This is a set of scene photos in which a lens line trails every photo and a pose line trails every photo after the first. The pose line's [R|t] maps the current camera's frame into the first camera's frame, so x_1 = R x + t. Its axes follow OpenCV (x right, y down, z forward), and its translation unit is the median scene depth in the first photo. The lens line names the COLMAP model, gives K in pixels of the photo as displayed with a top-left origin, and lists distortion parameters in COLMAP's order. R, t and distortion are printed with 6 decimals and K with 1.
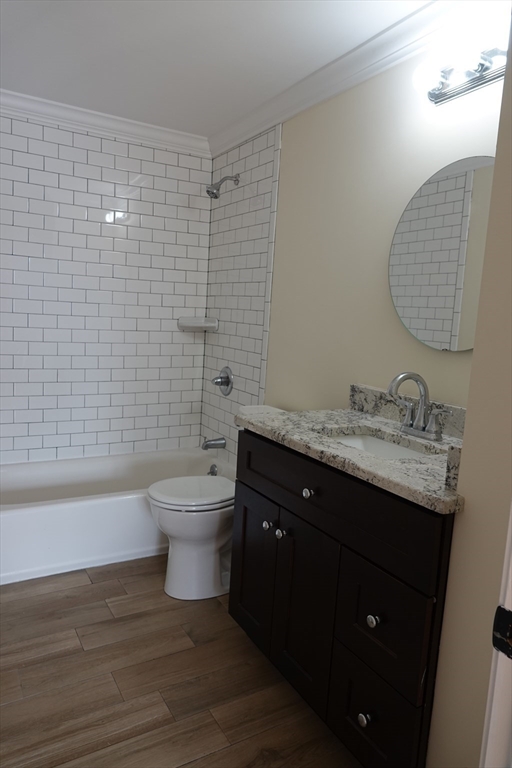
lens RADIAL K [[536.5, 0, 256.0], [0, 536.5, 384.0], [0, 0, 1]] dist [-0.002555, 0.001224]
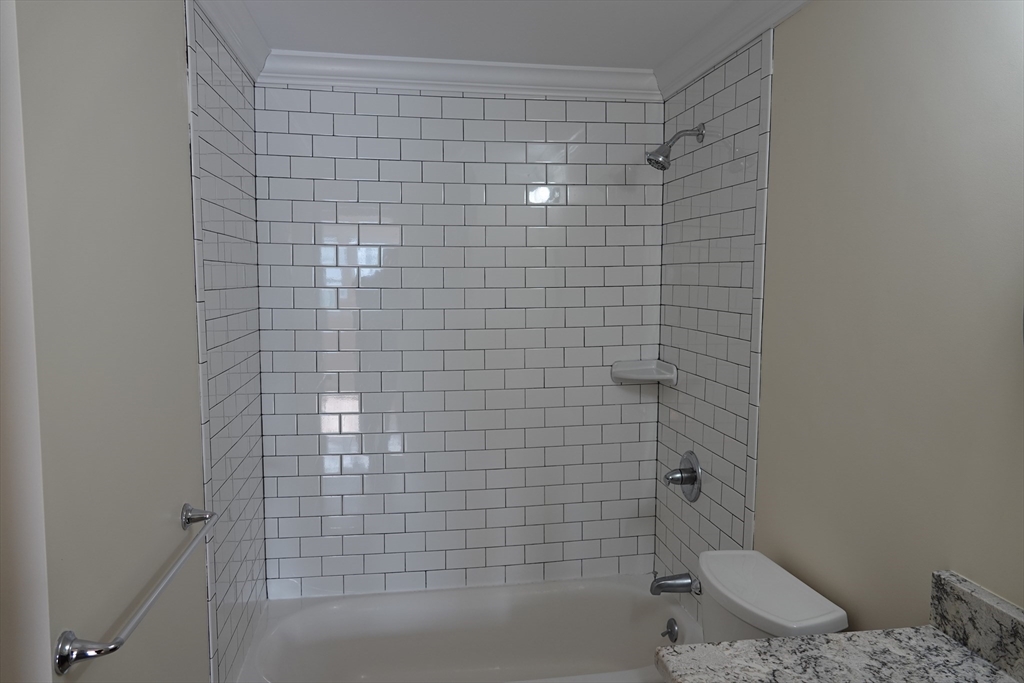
lens RADIAL K [[715.3, 0, 512.0], [0, 715.3, 341.5], [0, 0, 1]] dist [-0.002555, 0.001224]
pose [[0.932524, -0.024182, -0.360297, 0.045741], [0.004618, 0.998472, -0.055062, -0.108613], [0.361078, 0.049683, 0.931211, 0.204558]]
